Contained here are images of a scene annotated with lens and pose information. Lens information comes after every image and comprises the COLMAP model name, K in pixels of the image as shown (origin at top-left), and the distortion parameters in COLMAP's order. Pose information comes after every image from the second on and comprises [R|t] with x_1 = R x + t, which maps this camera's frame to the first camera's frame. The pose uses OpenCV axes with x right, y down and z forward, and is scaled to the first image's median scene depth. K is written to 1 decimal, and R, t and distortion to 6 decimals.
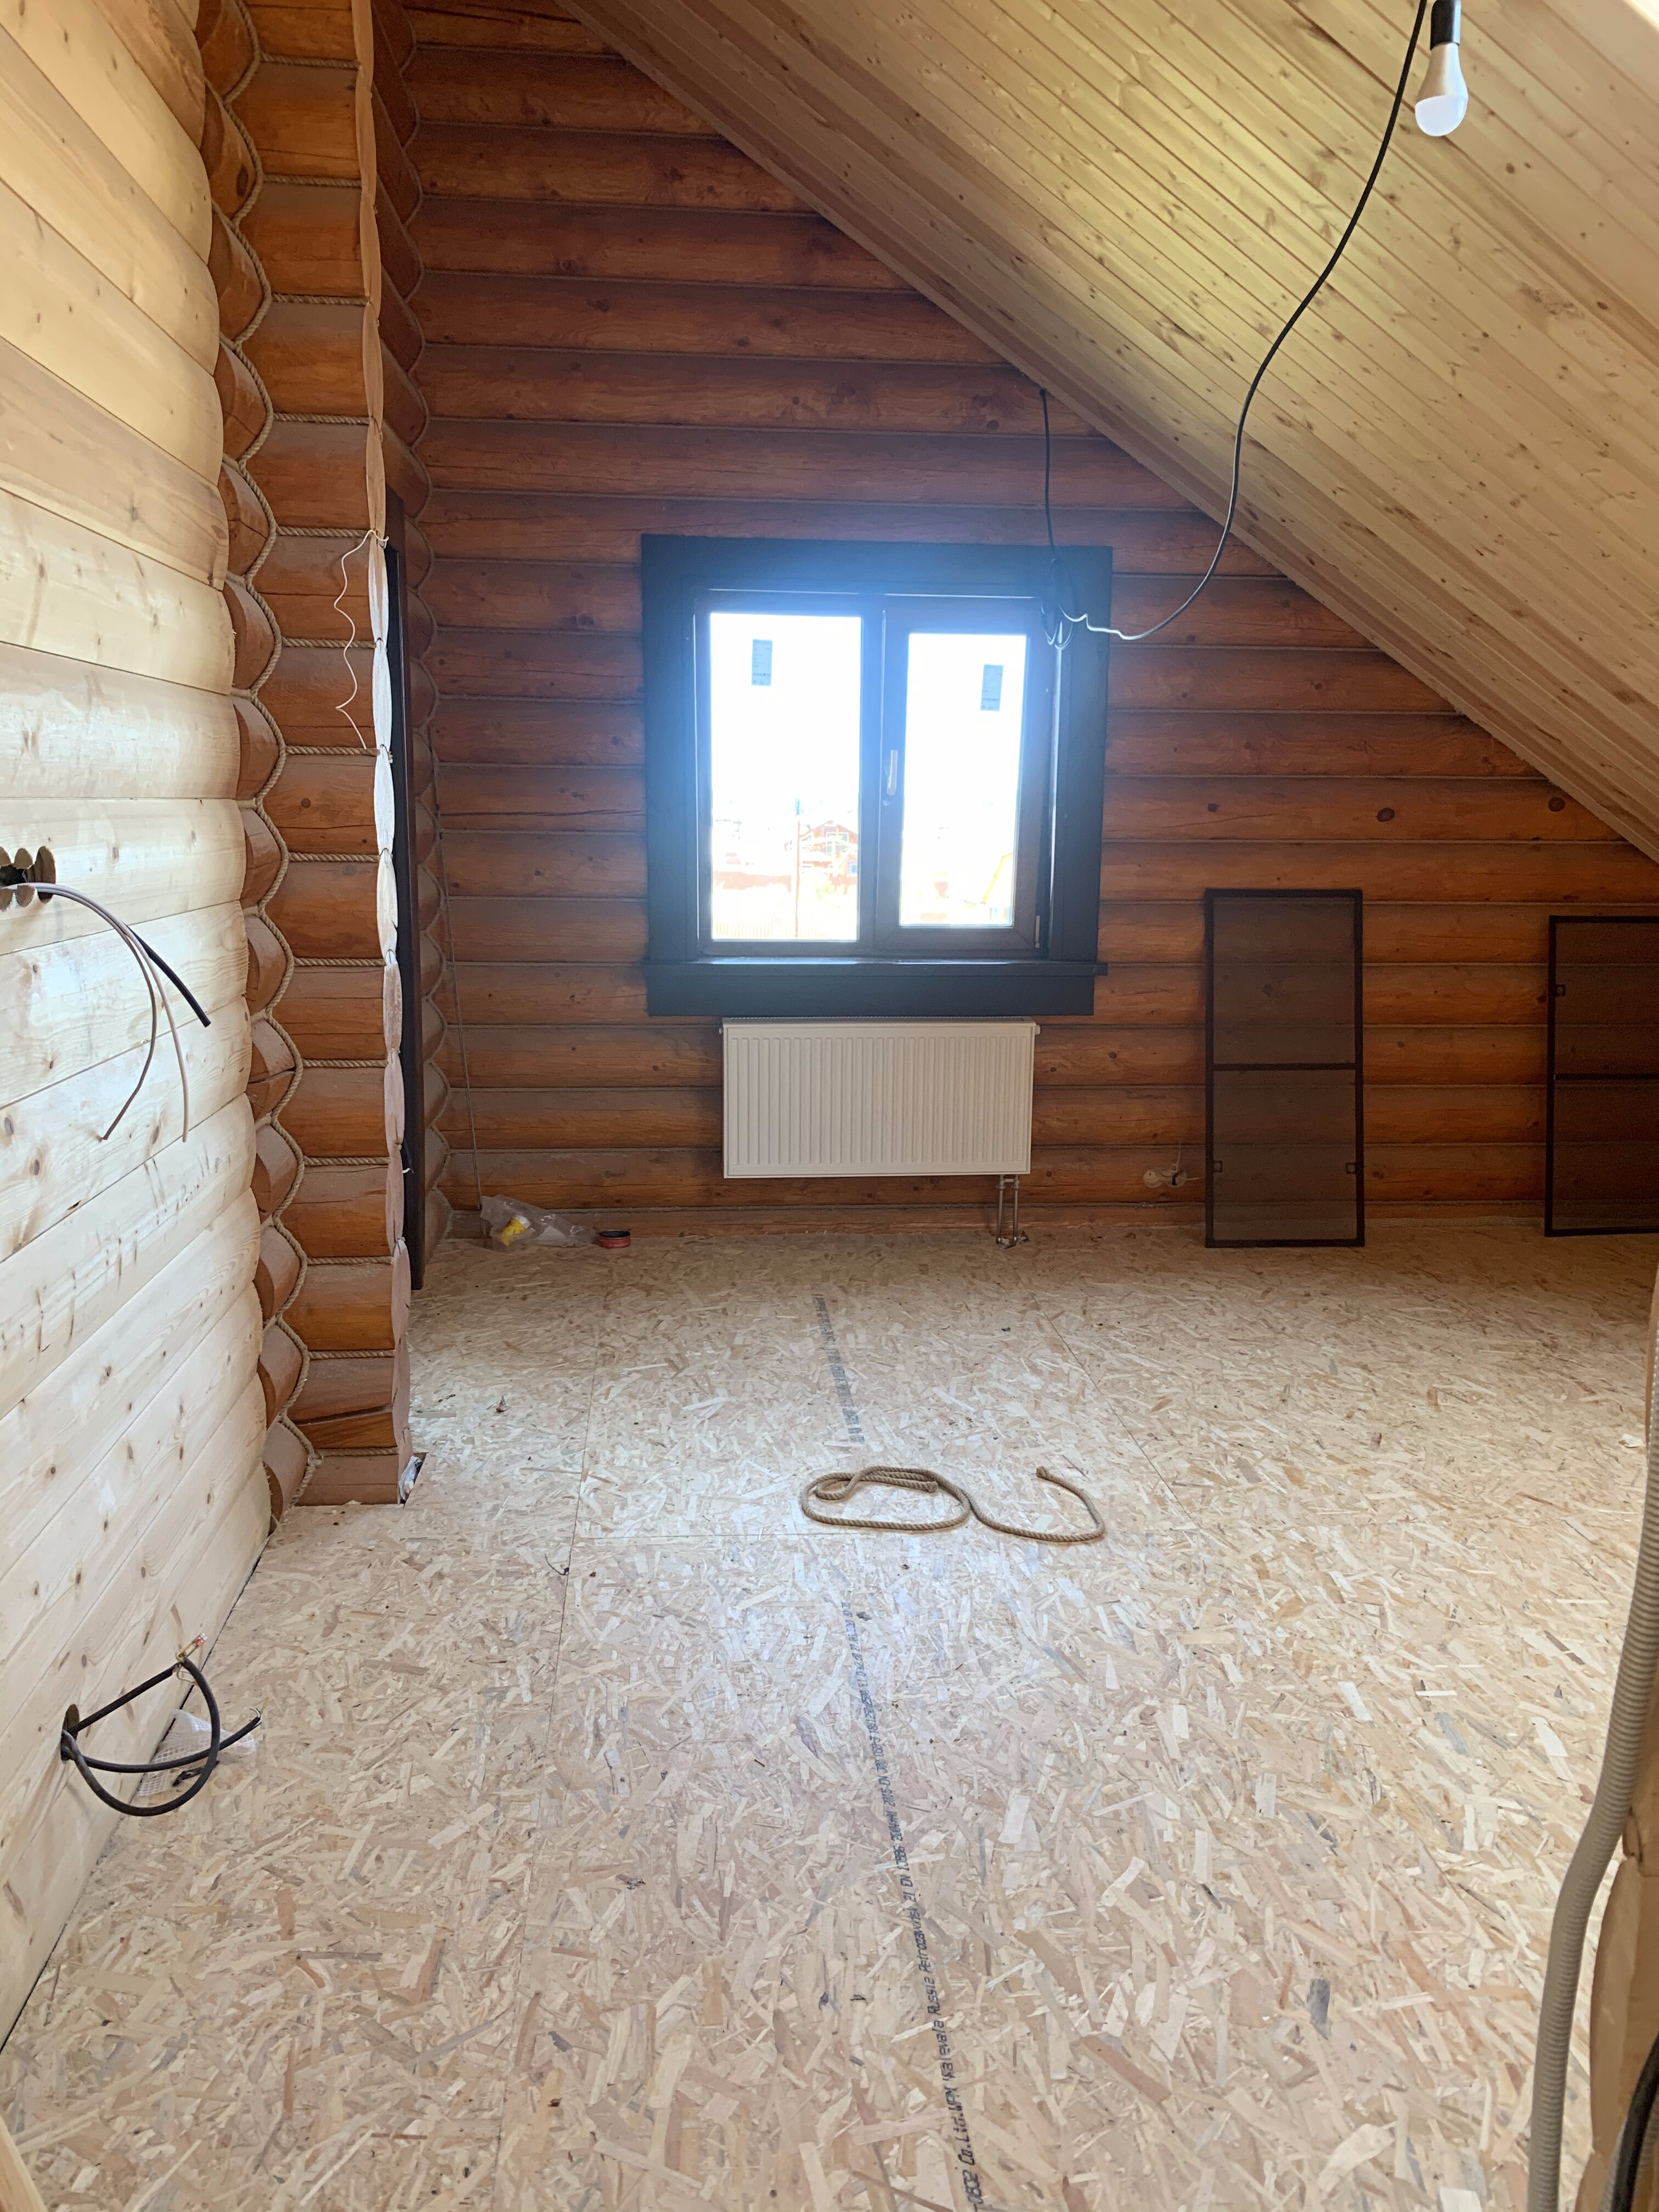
lens RADIAL K [[1699.9, 0, 827.7], [0, 1699.9, 1098.9], [0, 0, 1]] dist [0.024769, -0.027803]
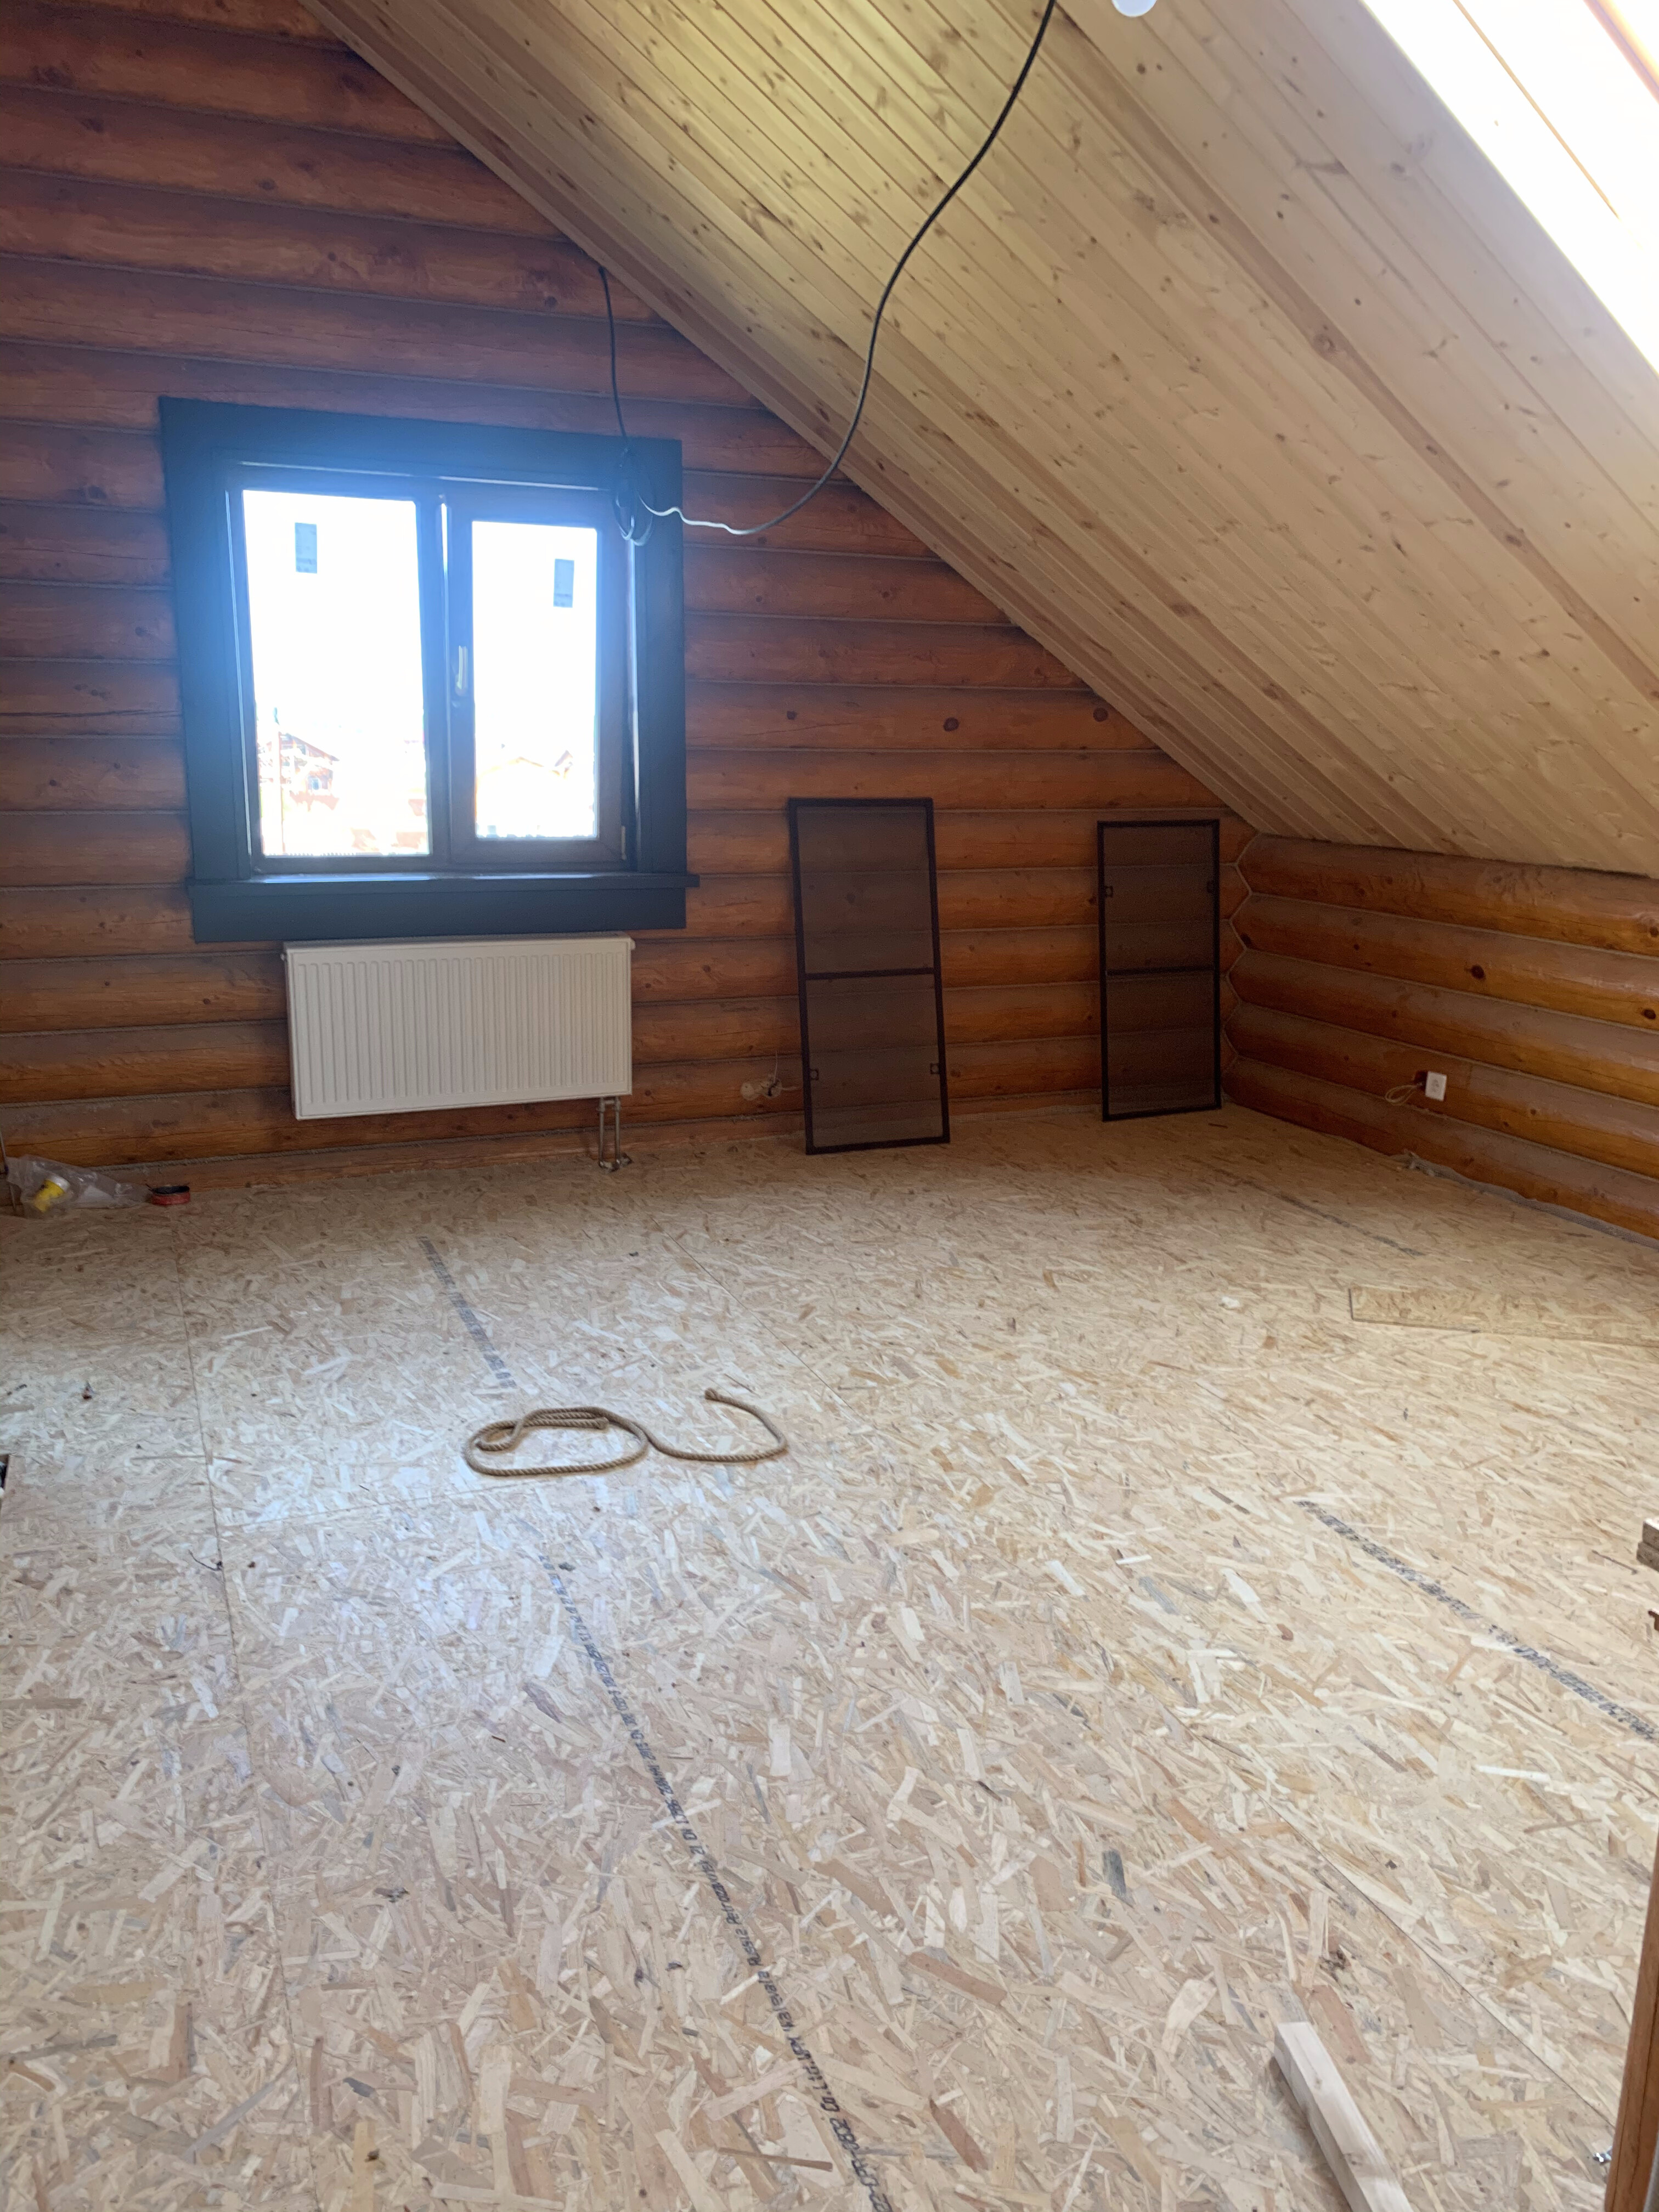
lens RADIAL K [[1699.9, 0, 838.5], [0, 1699.9, 1100.9], [0, 0, 1]] dist [0.024769, -0.027803]
pose [[0.951256, -0.062577, 0.301986, -0.087885], [0.048178, 0.997329, 0.054904, 0.000759], [-0.304615, -0.037679, 0.951730, 0.052873]]
